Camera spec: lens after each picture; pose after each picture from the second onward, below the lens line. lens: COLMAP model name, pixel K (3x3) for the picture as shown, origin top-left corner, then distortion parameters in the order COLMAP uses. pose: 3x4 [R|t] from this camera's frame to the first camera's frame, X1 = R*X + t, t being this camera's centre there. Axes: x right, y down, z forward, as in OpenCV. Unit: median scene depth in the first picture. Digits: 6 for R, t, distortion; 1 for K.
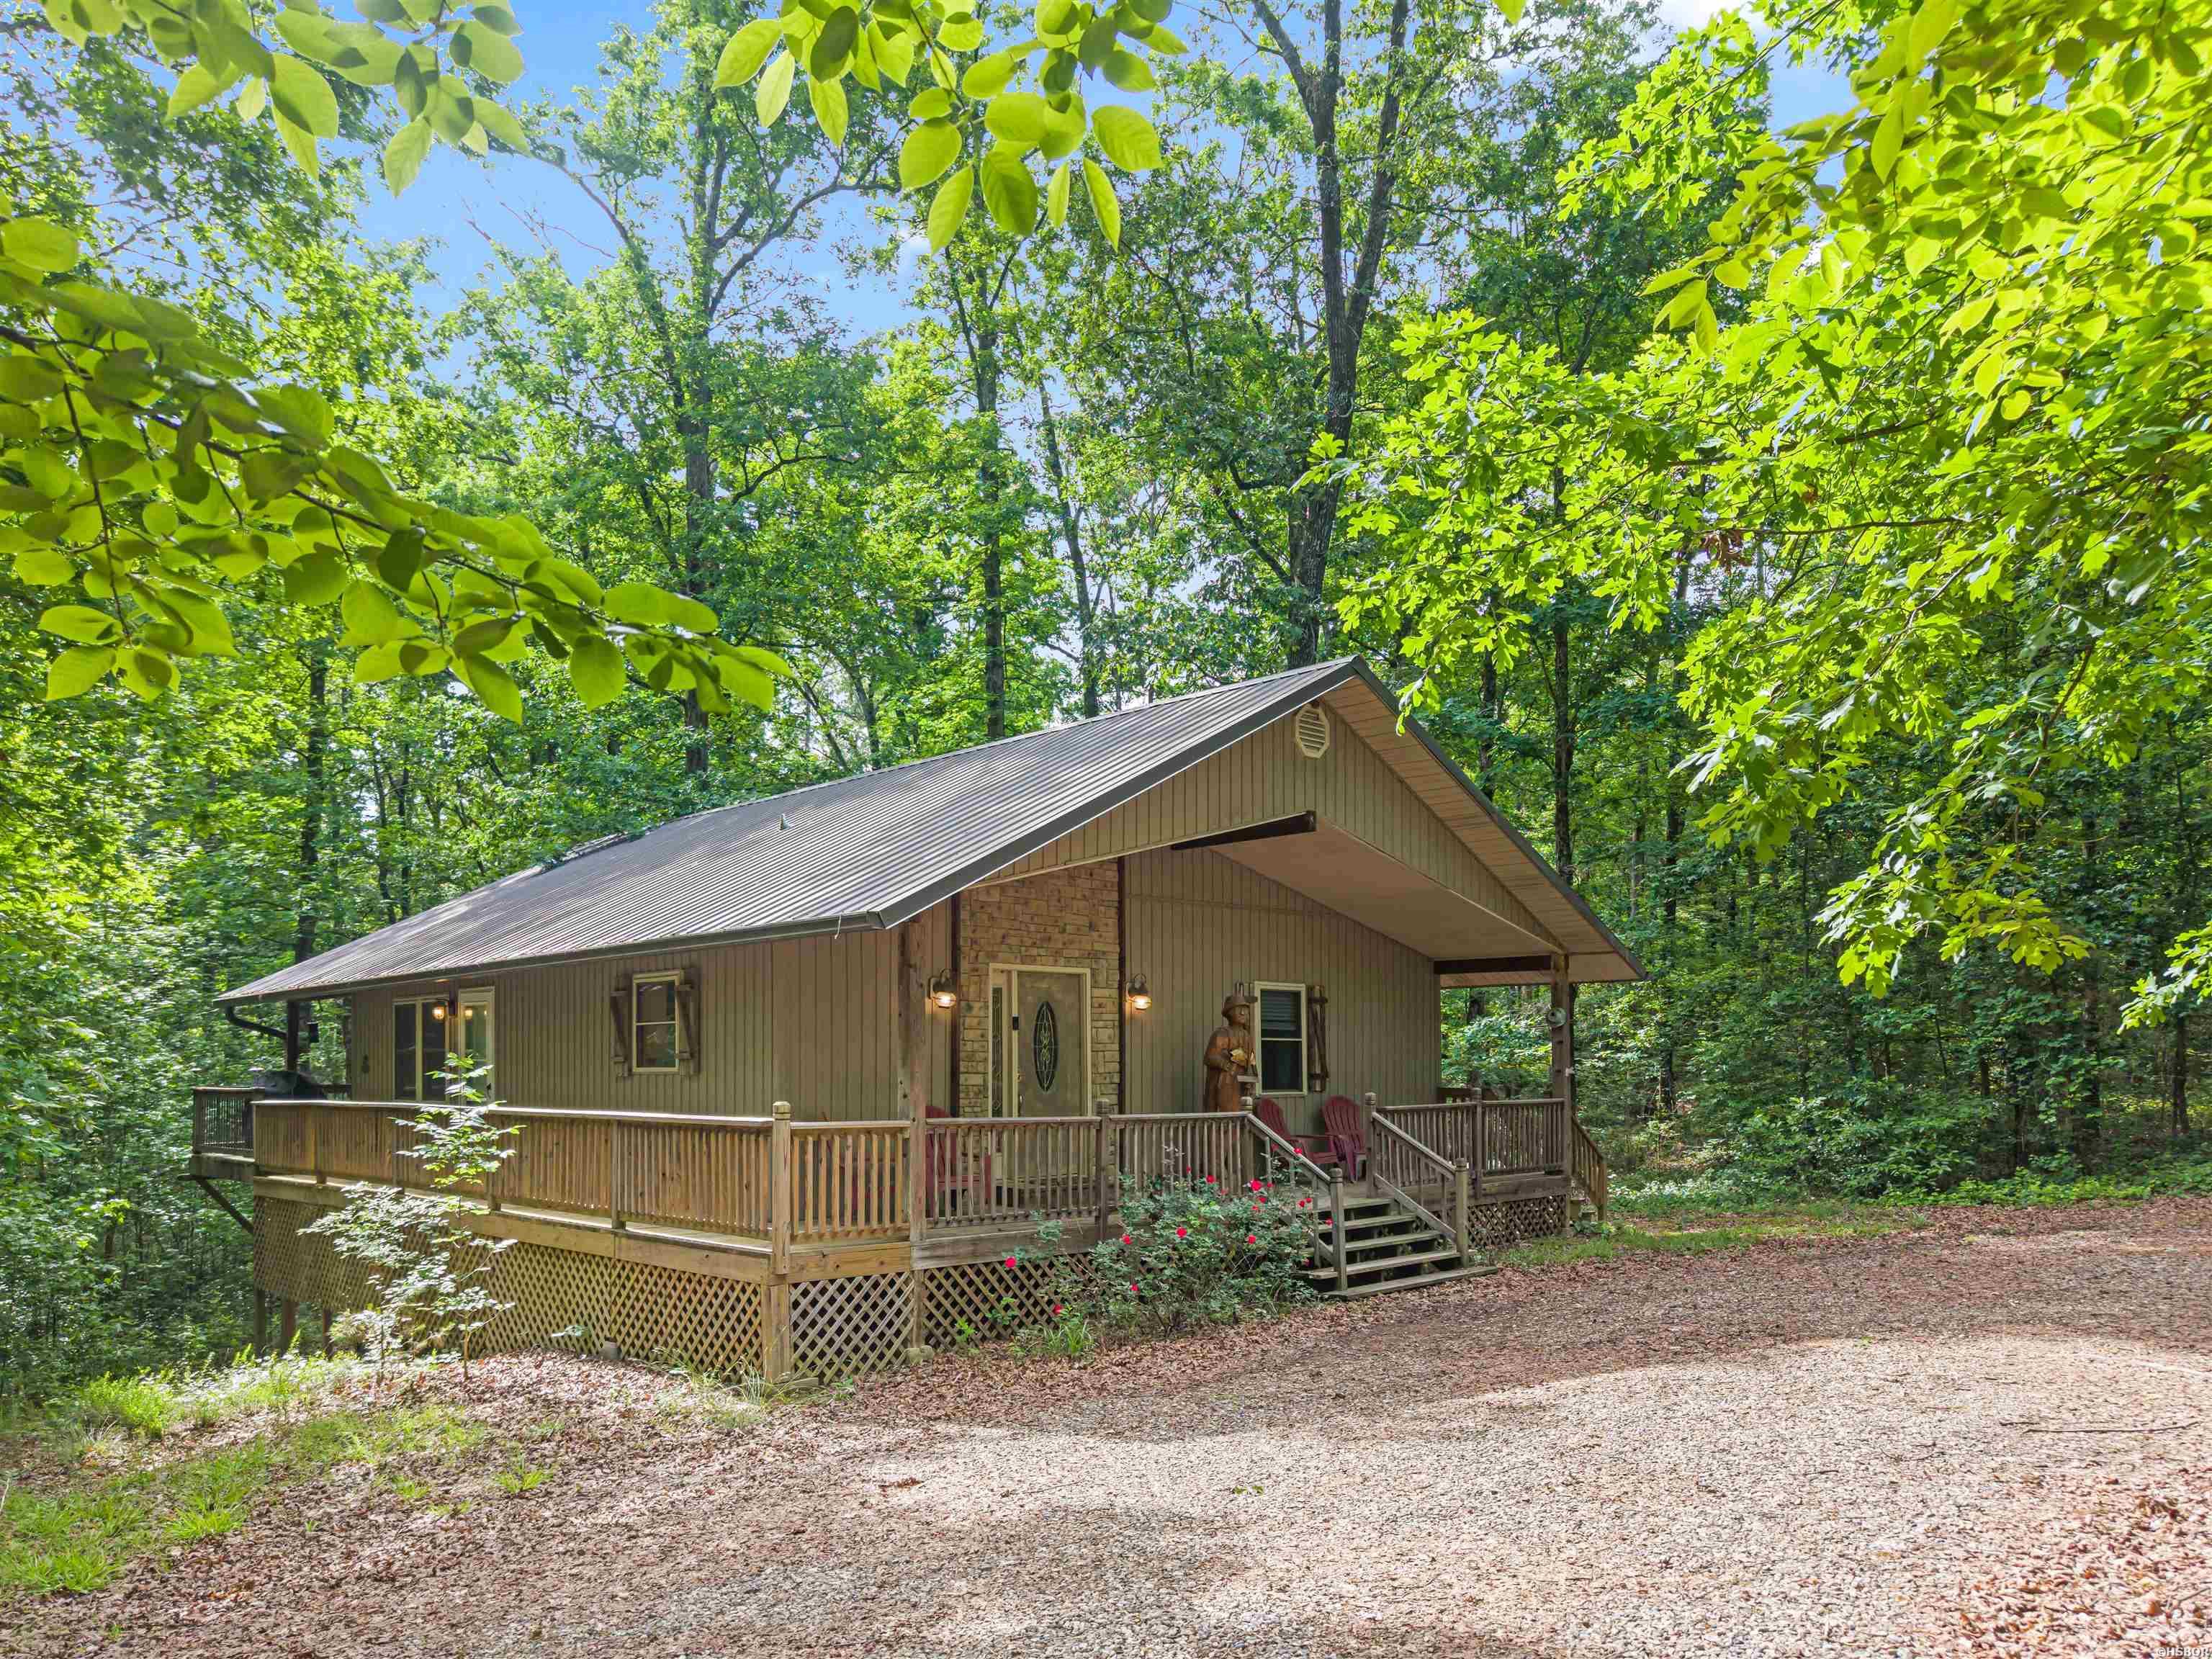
lens RADIAL K [[1483.7, 0, 1095.5], [0, 1483.7, 843.7], [0, 0, 1]] dist [0.017243, -0.015569]
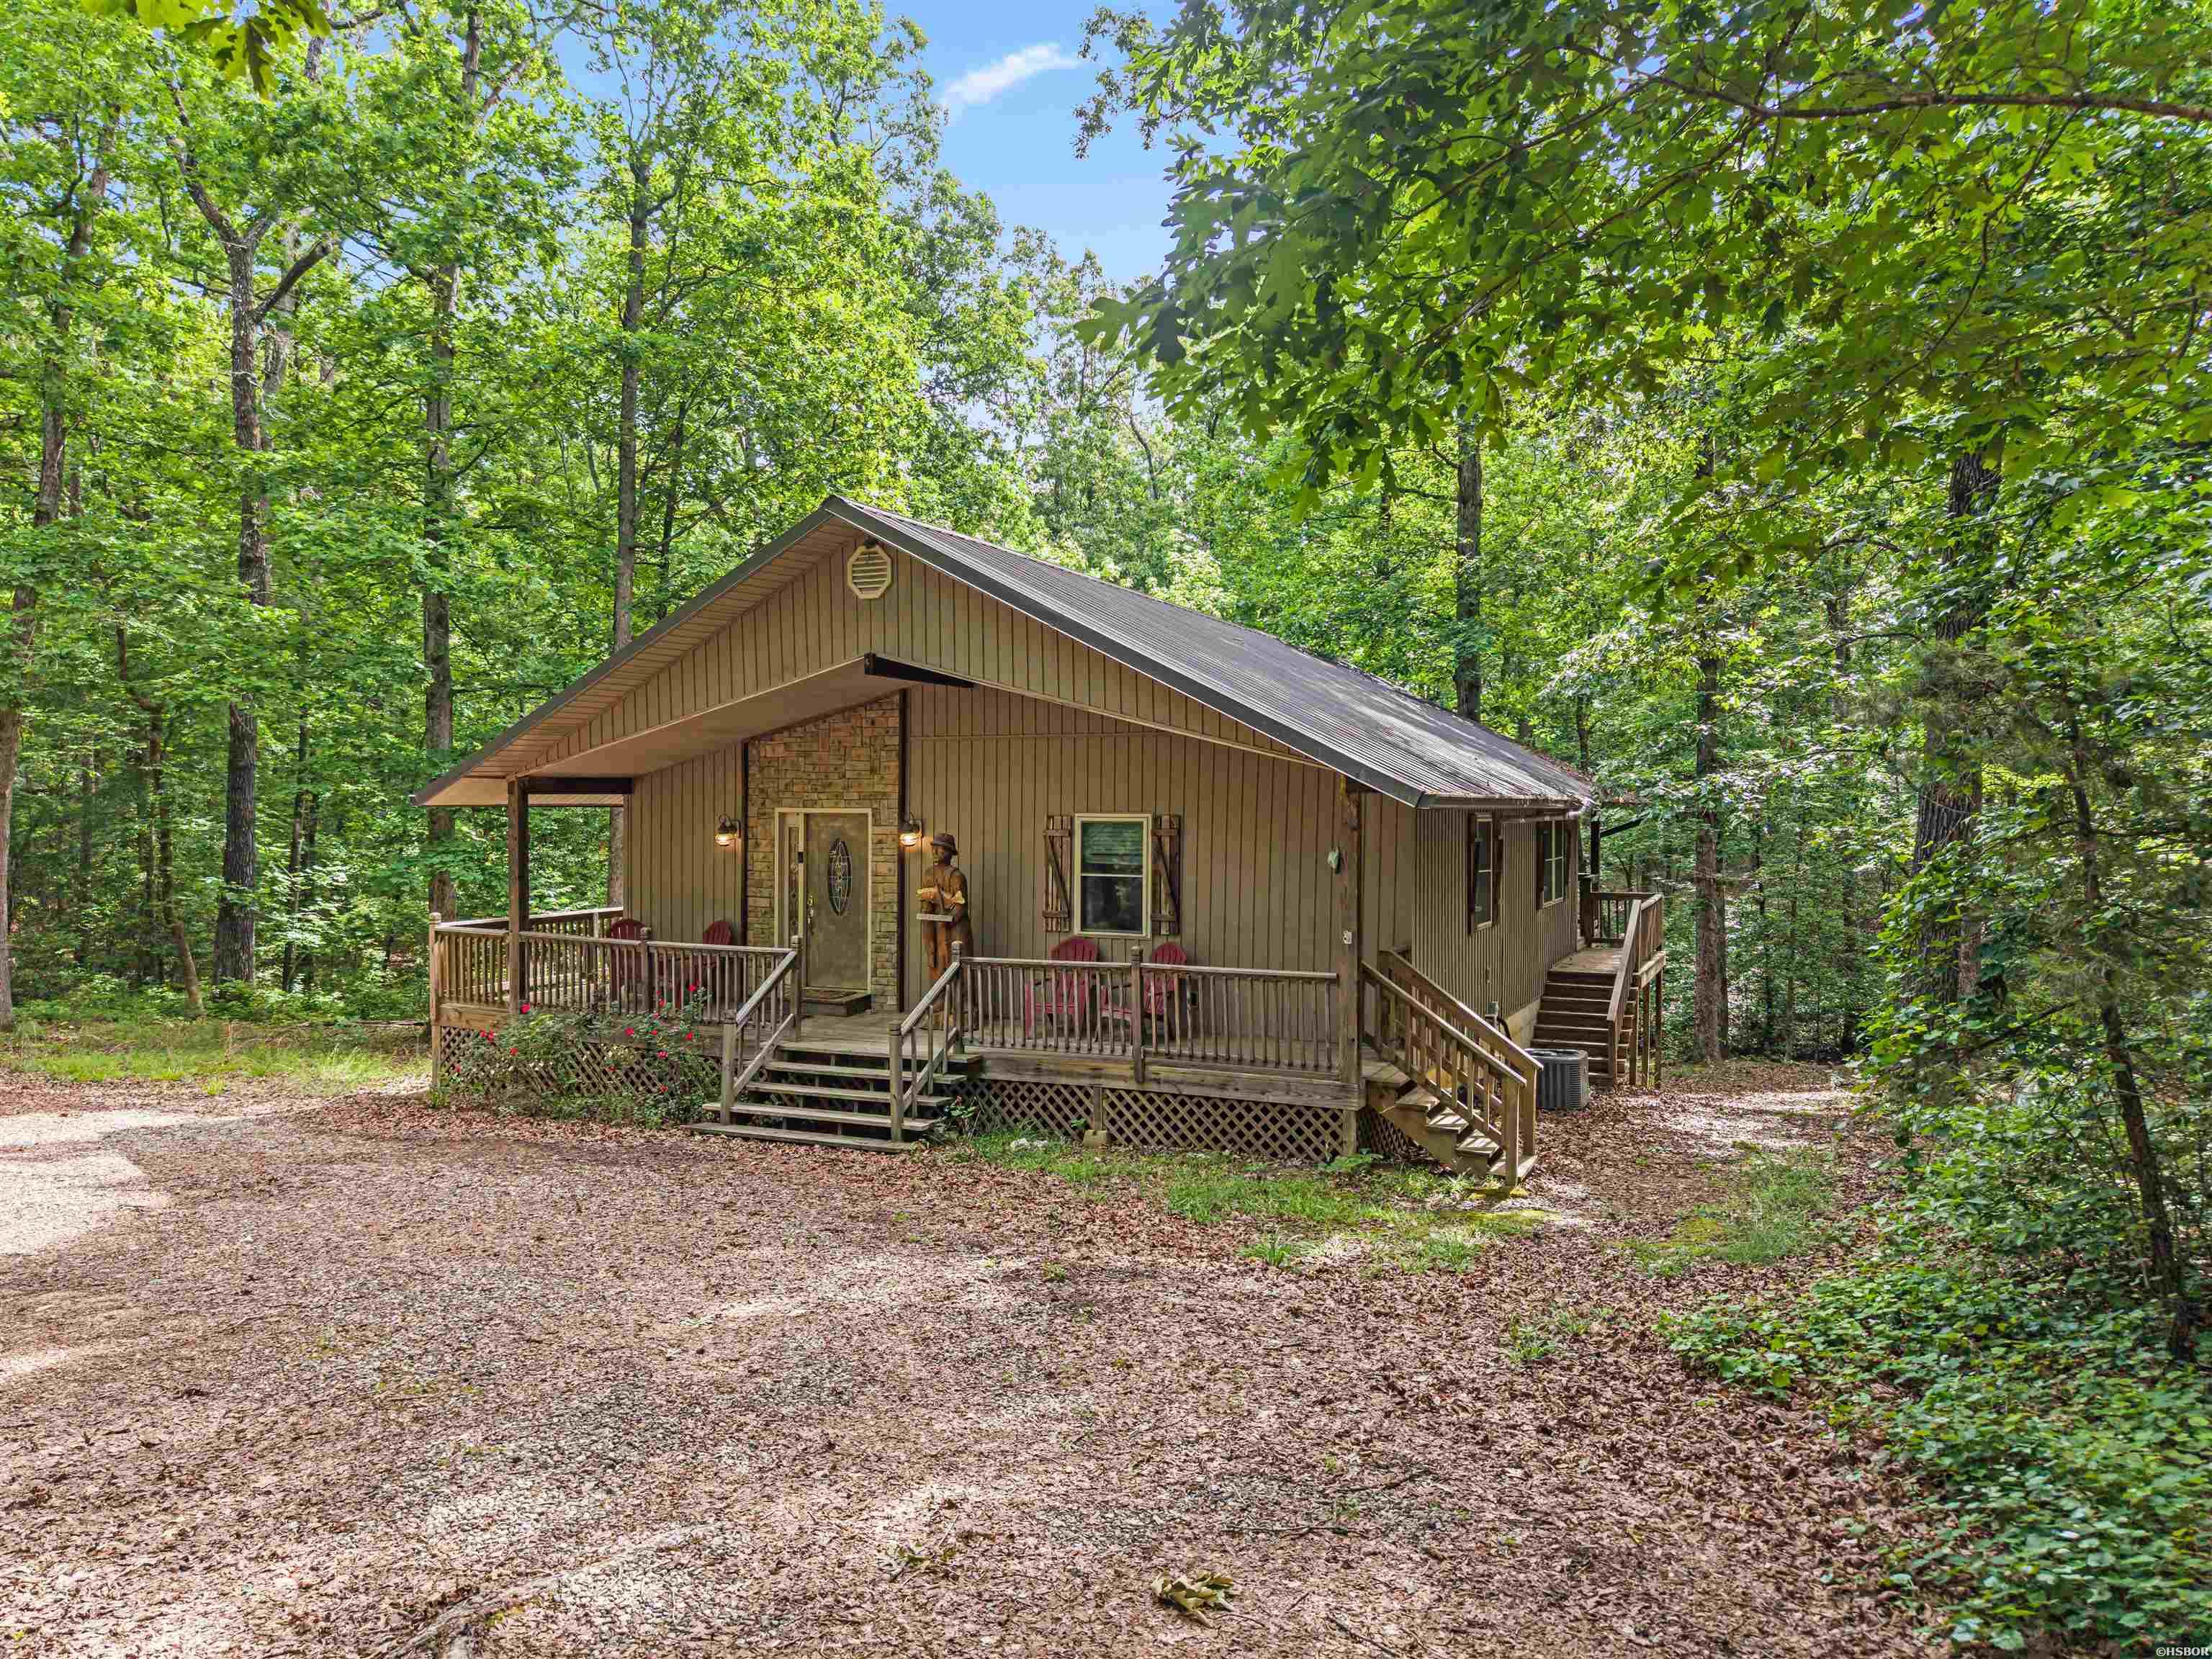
lens RADIAL K [[1483.7, 0, 1110.9], [0, 1483.7, 832.8], [0, 0, 1]] dist [0.017243, -0.015569]
pose [[0.363145, 0.039395, -0.930899, 1.095622], [0.141169, 0.985245, 0.096765, 0.019903], [0.920976, -0.166554, 0.352225, 0.773846]]
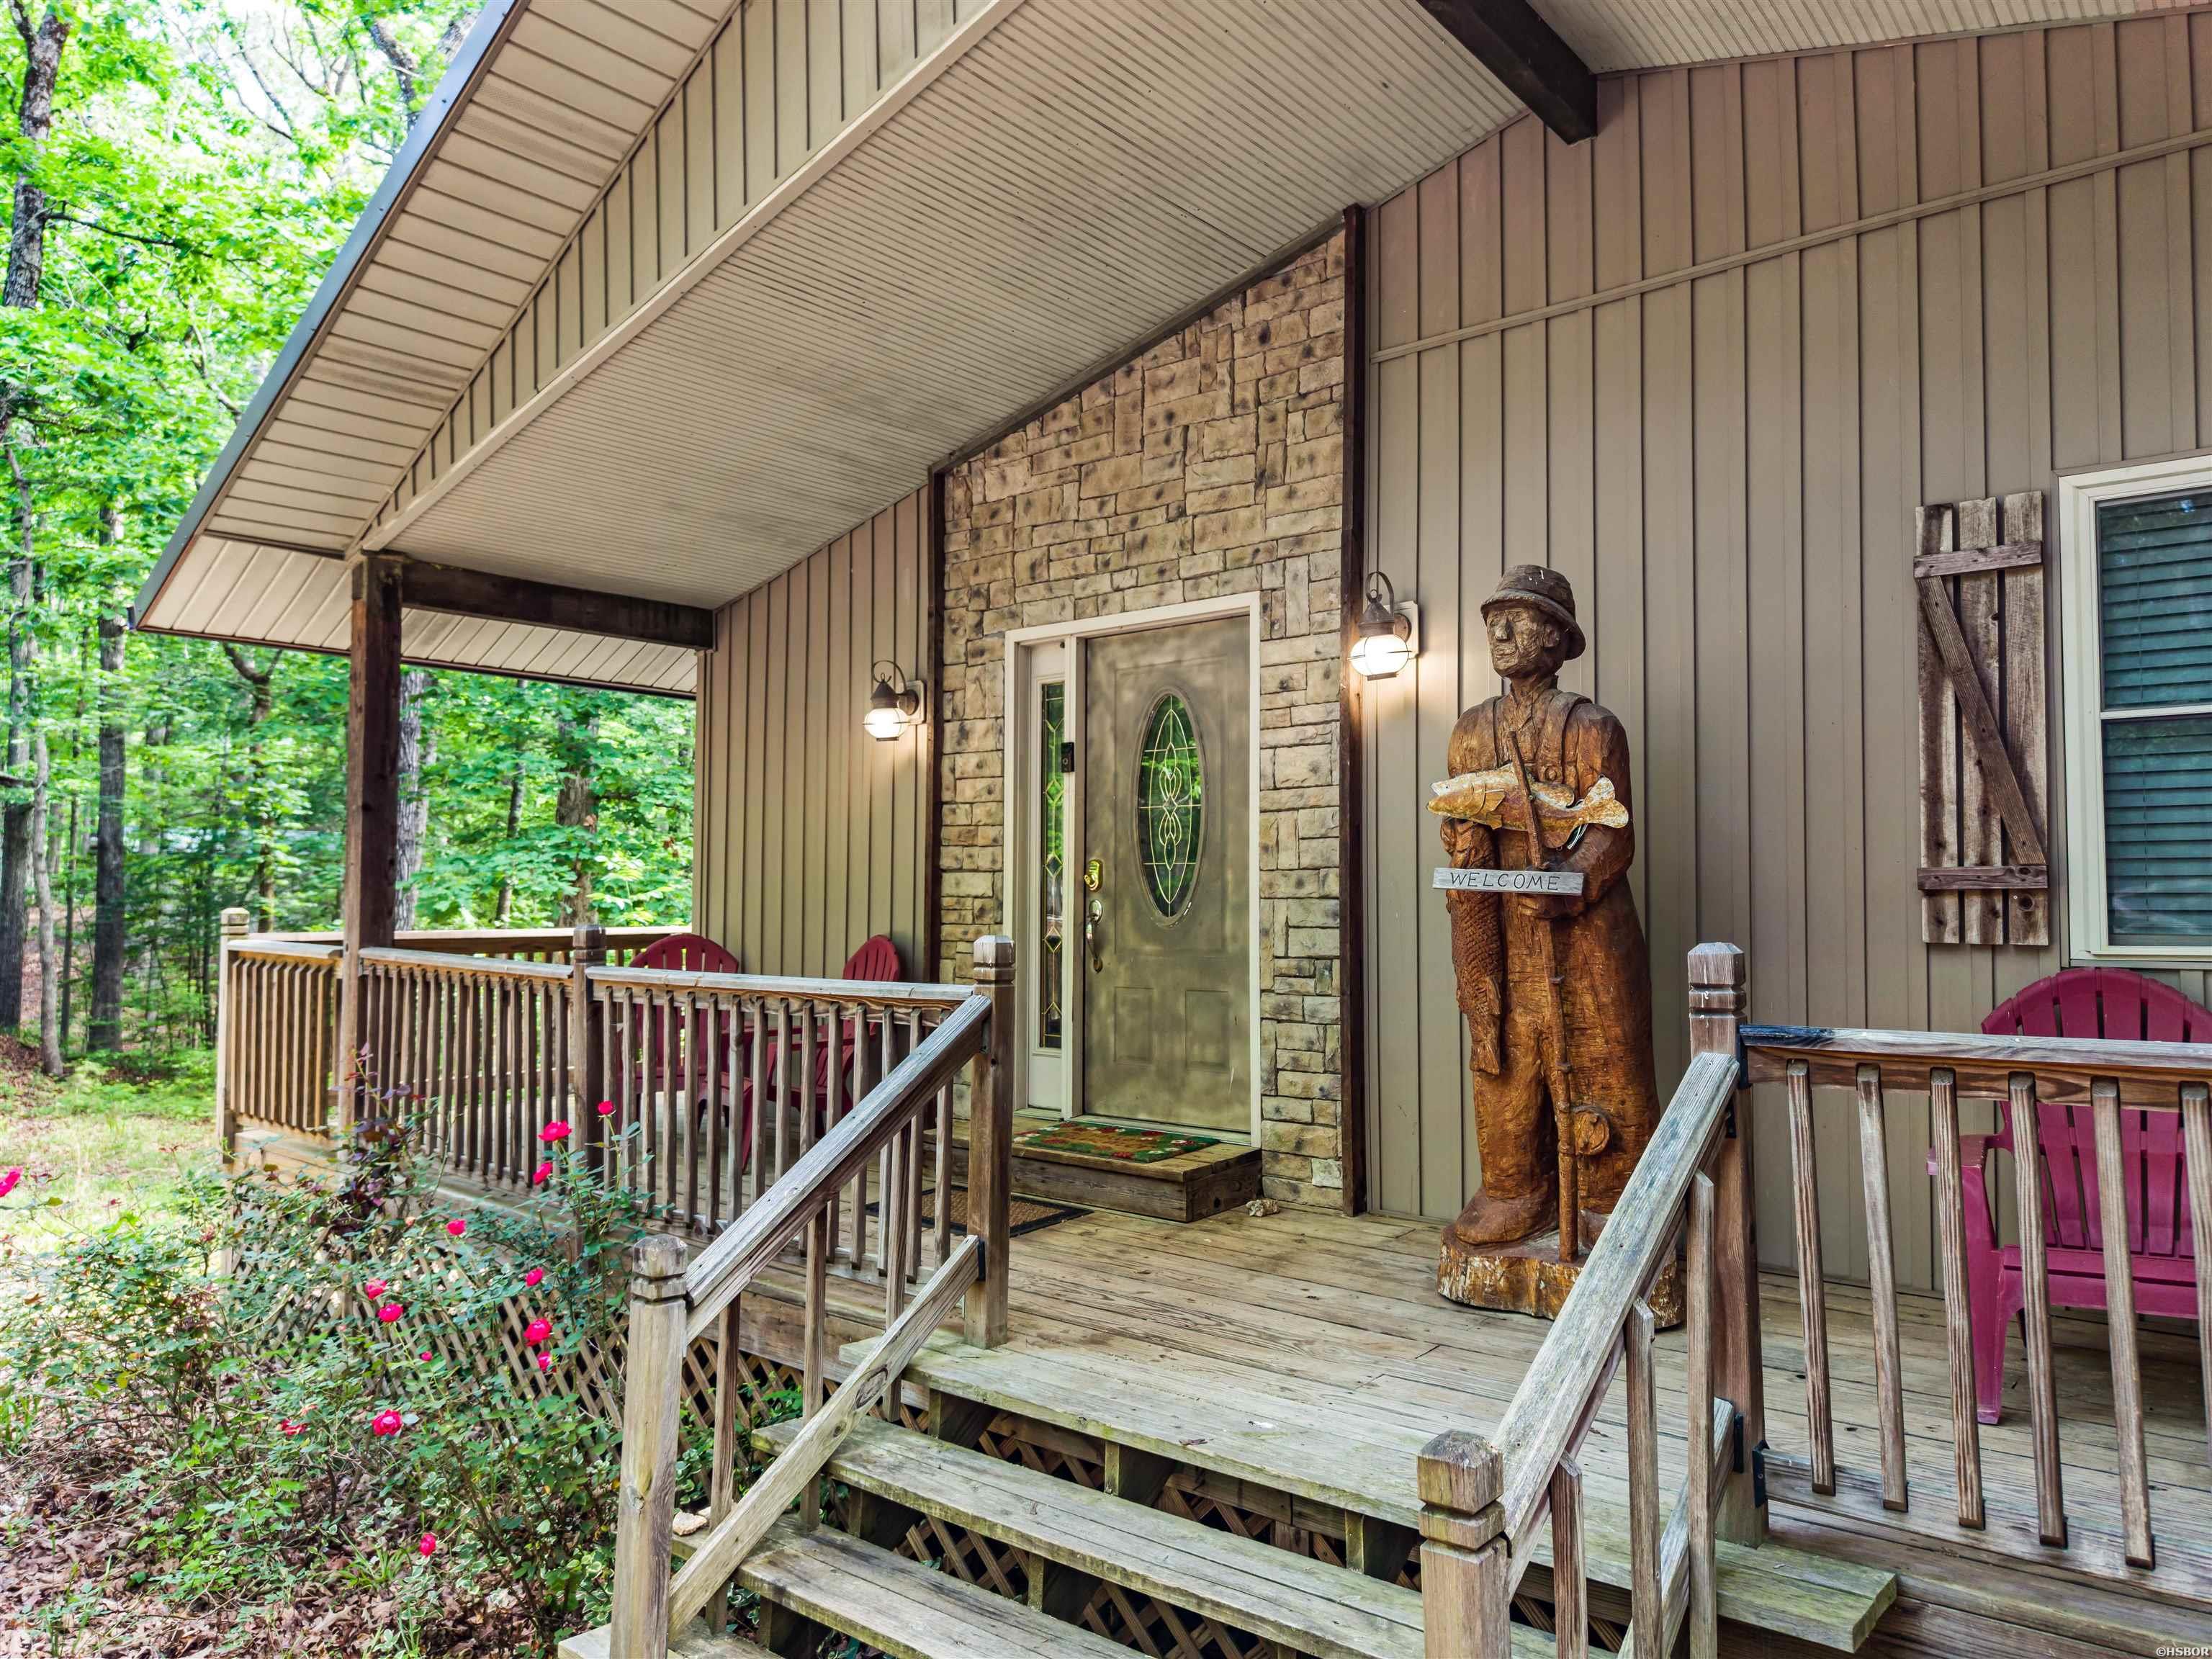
lens RADIAL K [[1483.7, 0, 1095.8], [0, 1483.7, 830.5], [0, 0, 1]] dist [0.017243, -0.015569]
pose [[0.103990, -0.023160, -0.994309, 0.362472], [0.159850, 0.987121, -0.006274, 0.139389], [0.981649, -0.158288, 0.106353, 0.912997]]
